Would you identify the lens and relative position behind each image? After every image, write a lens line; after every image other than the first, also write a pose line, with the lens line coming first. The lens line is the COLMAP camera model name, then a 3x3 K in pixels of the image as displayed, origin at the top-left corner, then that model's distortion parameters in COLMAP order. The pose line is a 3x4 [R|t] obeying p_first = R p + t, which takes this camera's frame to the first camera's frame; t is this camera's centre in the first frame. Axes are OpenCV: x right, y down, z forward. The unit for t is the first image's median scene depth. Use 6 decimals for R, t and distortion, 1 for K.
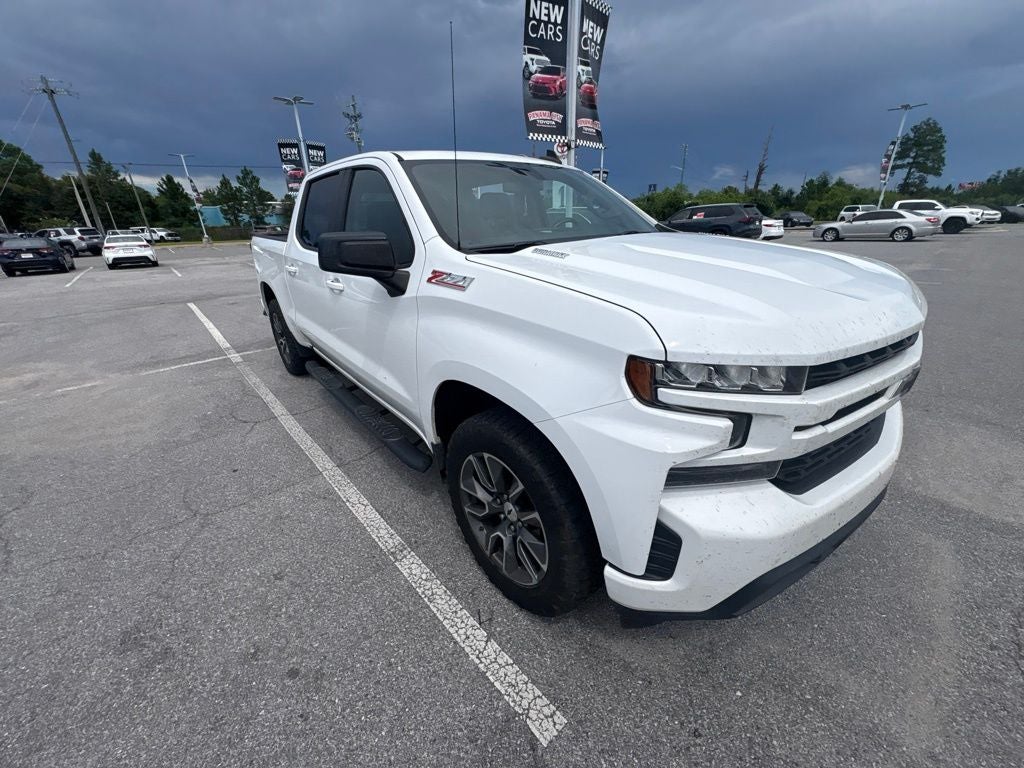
lens RADIAL K [[406.5, 0, 514.8], [0, 406.5, 384.4], [0, 0, 1]] dist [0.000678, -0.000018]
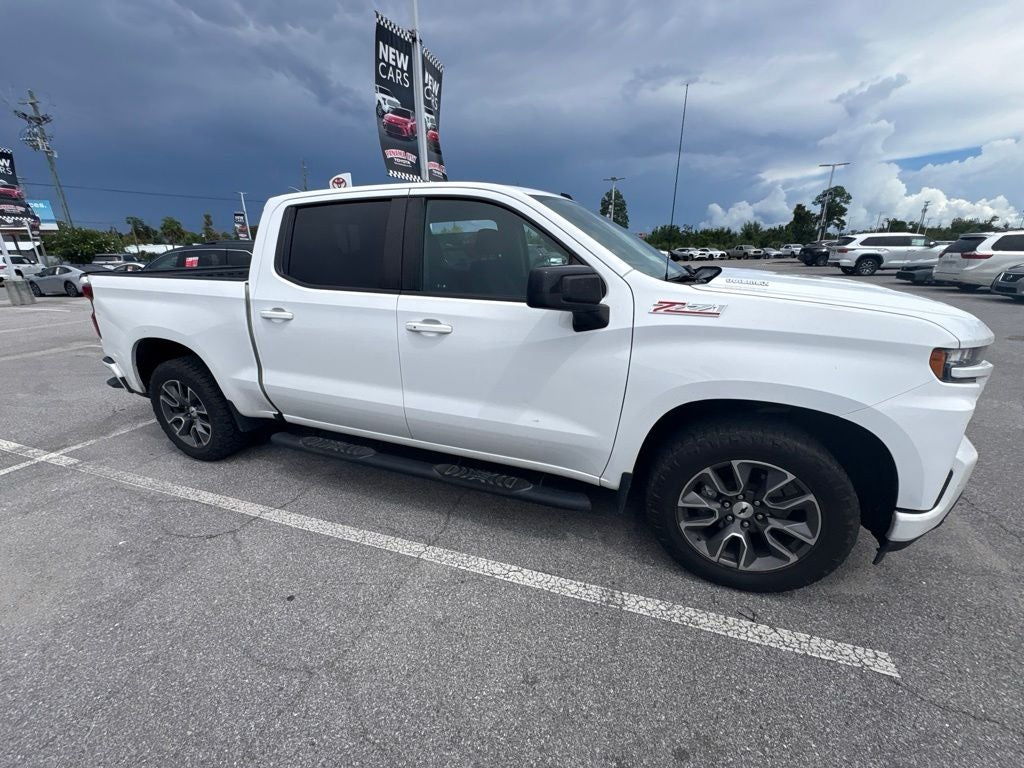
lens RADIAL K [[404.5, 0, 515.0], [0, 404.5, 383.9], [0, 0, 1]] dist [0.000320, 0.000055]
pose [[0.873419, -0.139043, 0.466697, -0.239006], [0.176391, 0.983622, -0.037064, -0.022214], [-0.453900, 0.114693, 0.883640, 0.062246]]
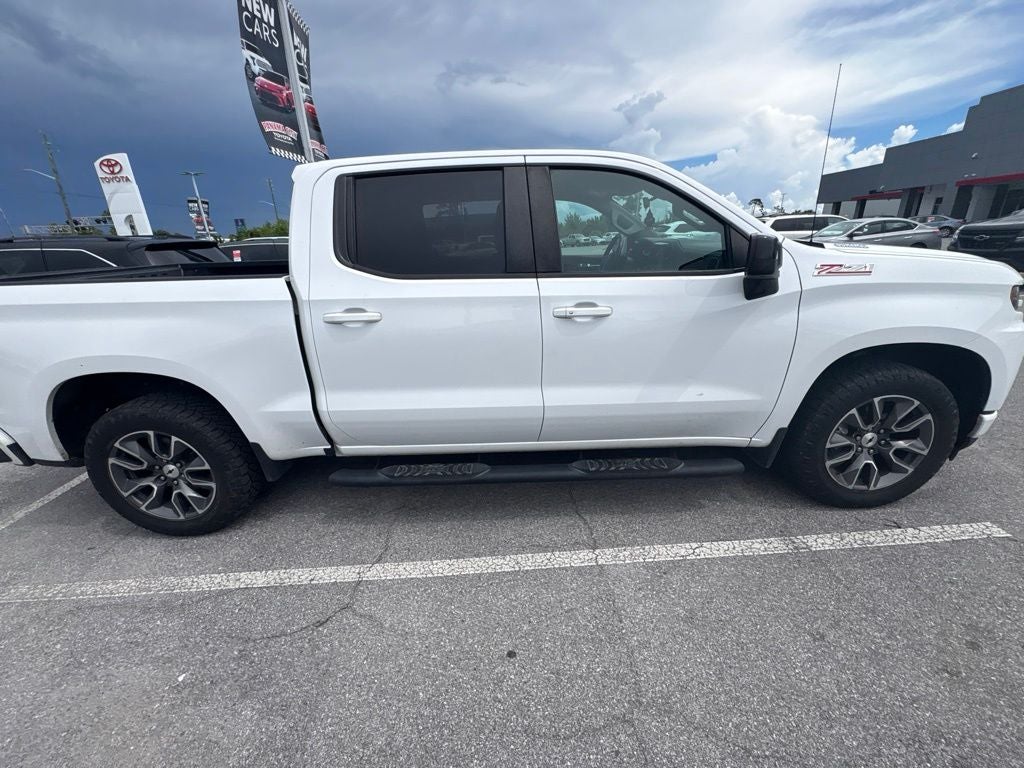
lens RADIAL K [[403.7, 0, 513.3], [0, 403.7, 383.7], [0, 0, 1]] dist [0.000867, -0.000229]
pose [[0.639449, -0.261836, 0.722874, -0.382373], [0.315978, 0.946647, 0.063378, -0.070839], [-0.700902, 0.187885, 0.688067, 0.204483]]
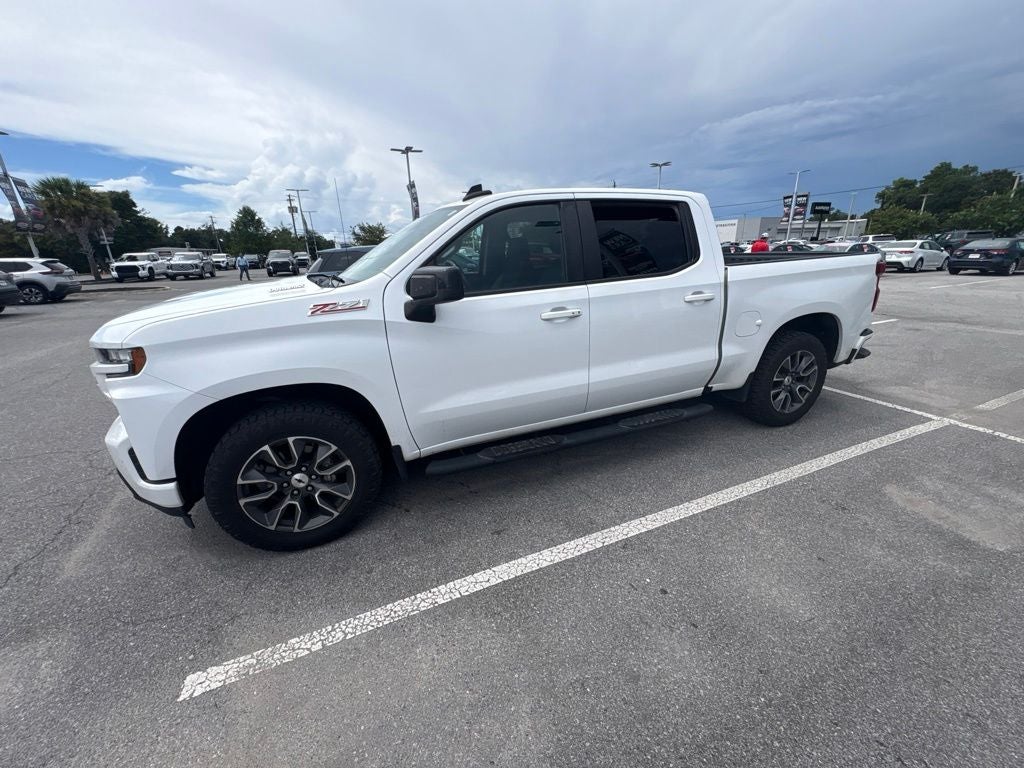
lens RADIAL K [[410.4, 0, 512.1], [0, 410.4, 387.6], [0, 0, 1]] dist [0.000309, -0.000271]
pose [[-0.319431, 0.341886, -0.883786, 0.403194], [-0.322000, 0.837991, 0.440553, -0.247173], [0.891224, 0.425305, -0.157593, 0.555469]]
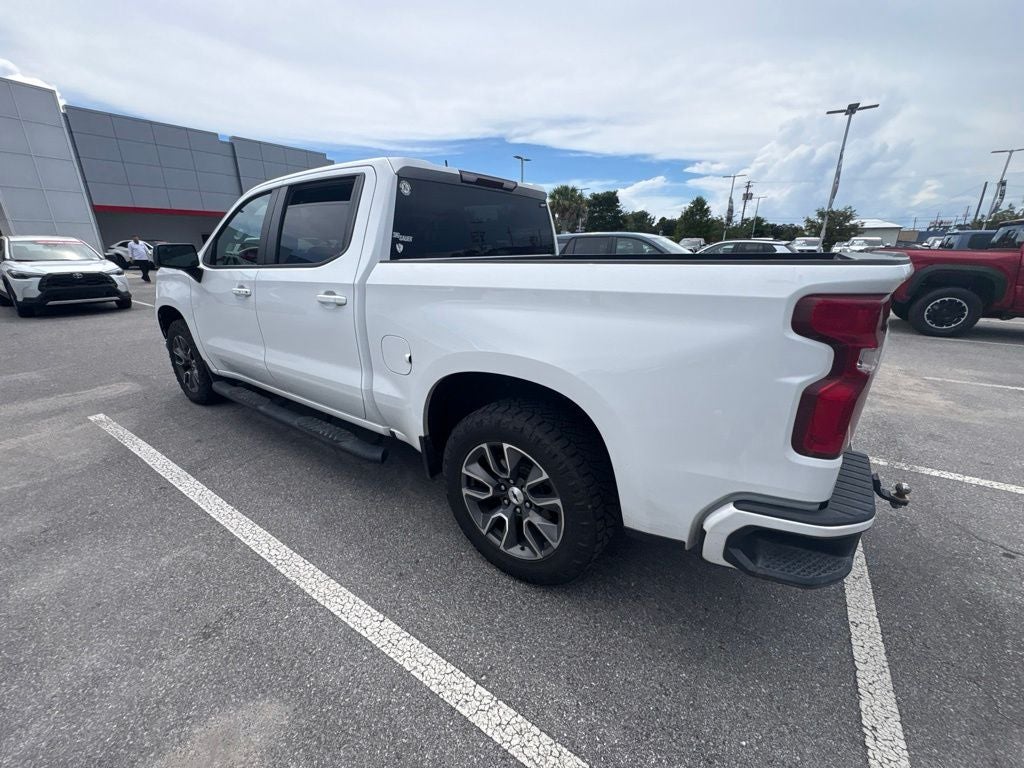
lens RADIAL K [[414.1, 0, 508.5], [0, 414.1, 384.2], [0, 0, 1]] dist [0.002363, 0.000290]
pose [[-0.973638, 0.102433, -0.203803, -0.094623], [-0.056254, 0.758062, 0.649752, -0.364130], [0.221051, 0.644088, -0.732316, 0.914773]]
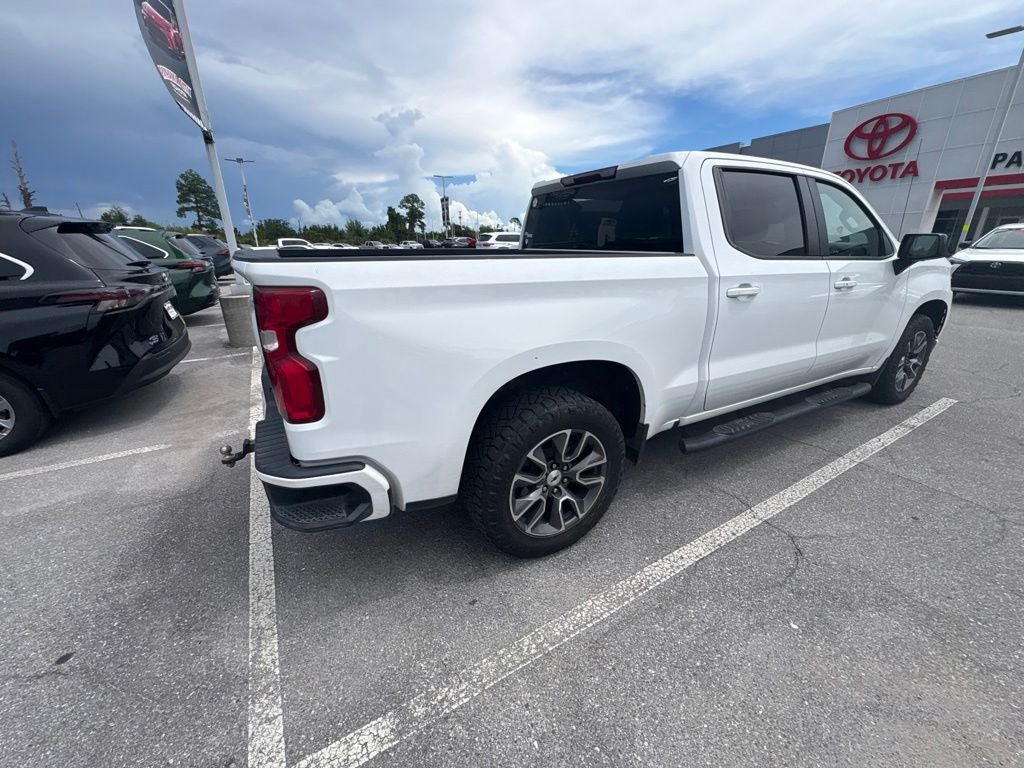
lens RADIAL K [[403.7, 0, 513.3], [0, 403.7, 383.7], [0, 0, 1]] dist [0.000867, -0.000229]
pose [[0.191384, -0.301722, 0.933989, -0.582737], [0.376994, 0.901184, 0.213875, -0.195776], [-0.906227, 0.311176, 0.286219, 0.542760]]
